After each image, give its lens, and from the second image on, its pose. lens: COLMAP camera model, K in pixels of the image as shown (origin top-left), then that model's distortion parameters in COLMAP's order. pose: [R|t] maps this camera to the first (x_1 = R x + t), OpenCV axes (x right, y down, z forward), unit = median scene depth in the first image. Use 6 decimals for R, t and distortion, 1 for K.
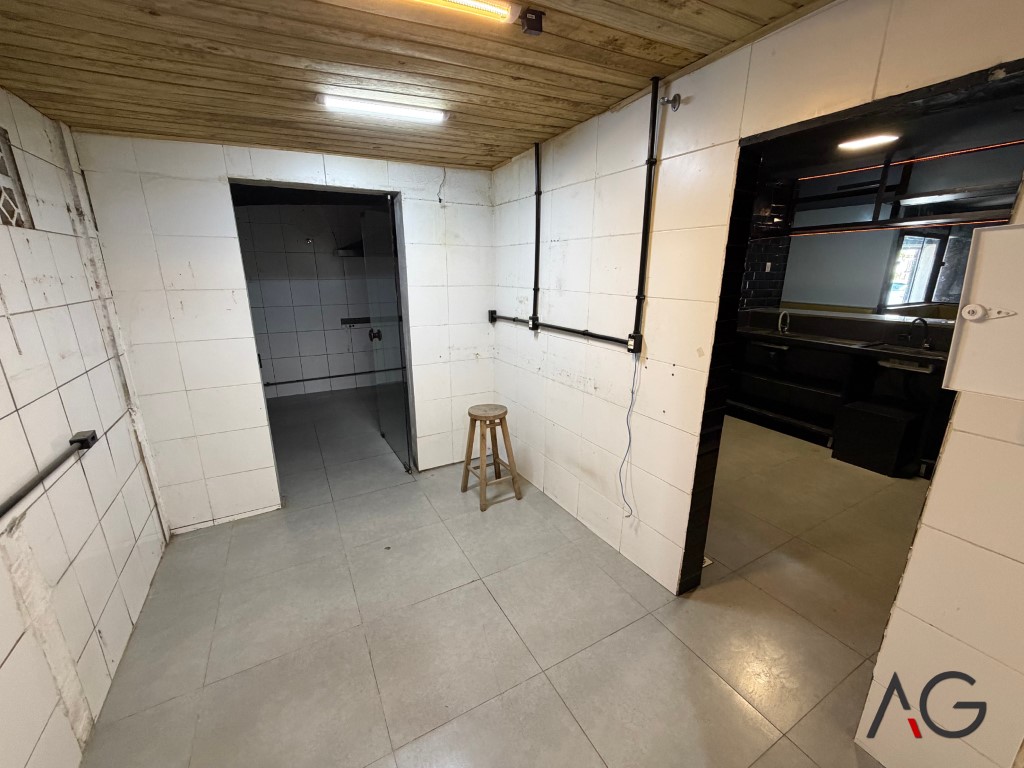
lens RADIAL K [[407.7, 0, 508.2], [0, 407.7, 383.5], [0, 0, 1]] dist [-0.000058, -0.000430]
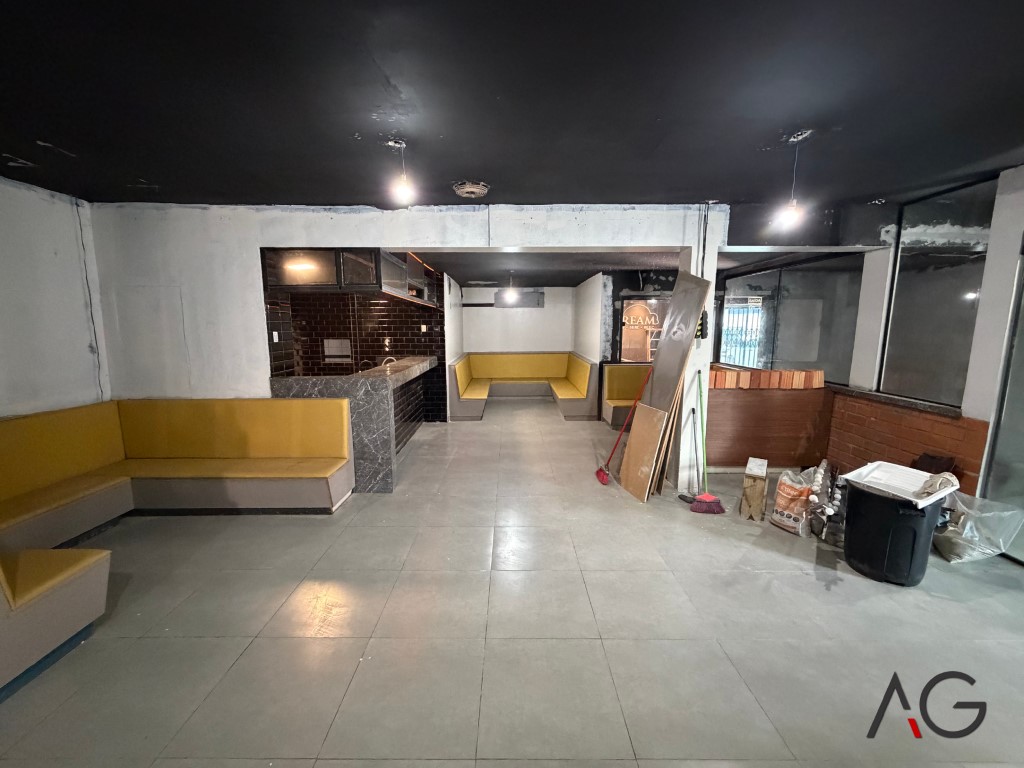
lens RADIAL K [[407.7, 0, 508.2], [0, 407.7, 383.5], [0, 0, 1]] dist [-0.000058, -0.000430]
pose [[0.878948, 0.067077, -0.472178, 1.778726], [-0.129242, 0.986513, -0.100438, 0.017254], [0.459073, 0.149305, 0.875763, -0.116844]]
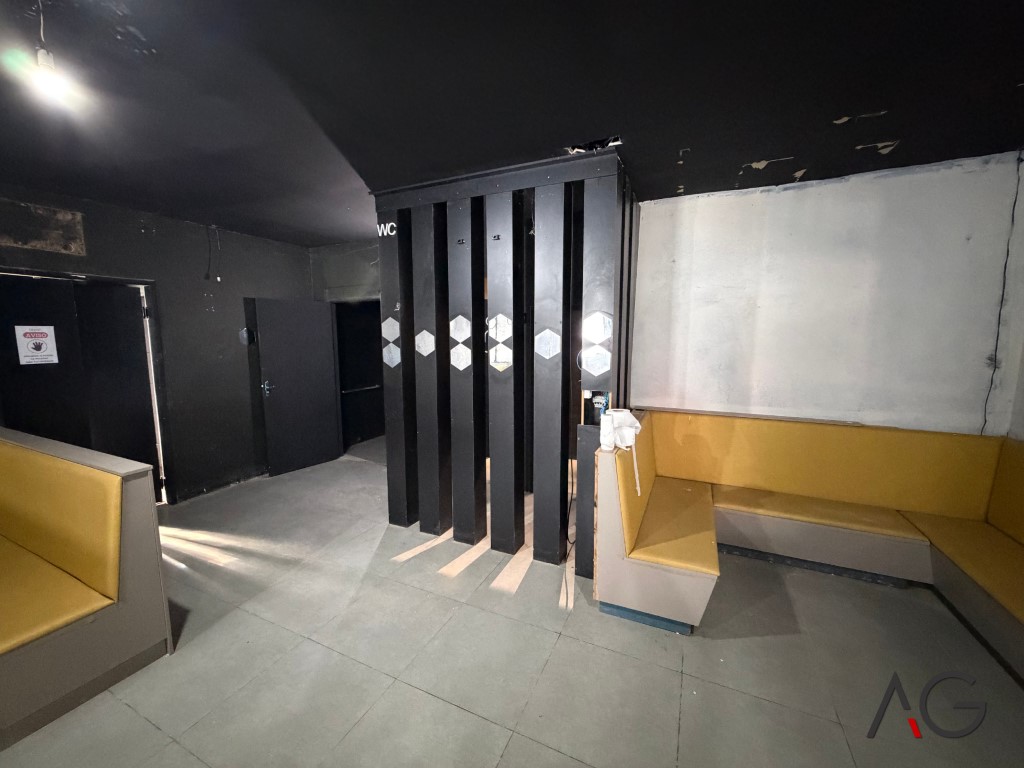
lens RADIAL K [[407.7, 0, 508.2], [0, 407.7, 383.5], [0, 0, 1]] dist [-0.000058, -0.000430]
pose [[-0.805286, 0.072398, -0.588450, 1.558117], [-0.157875, 0.930497, 0.330531, -0.088618], [0.571480, 0.359073, -0.737886, 0.281834]]
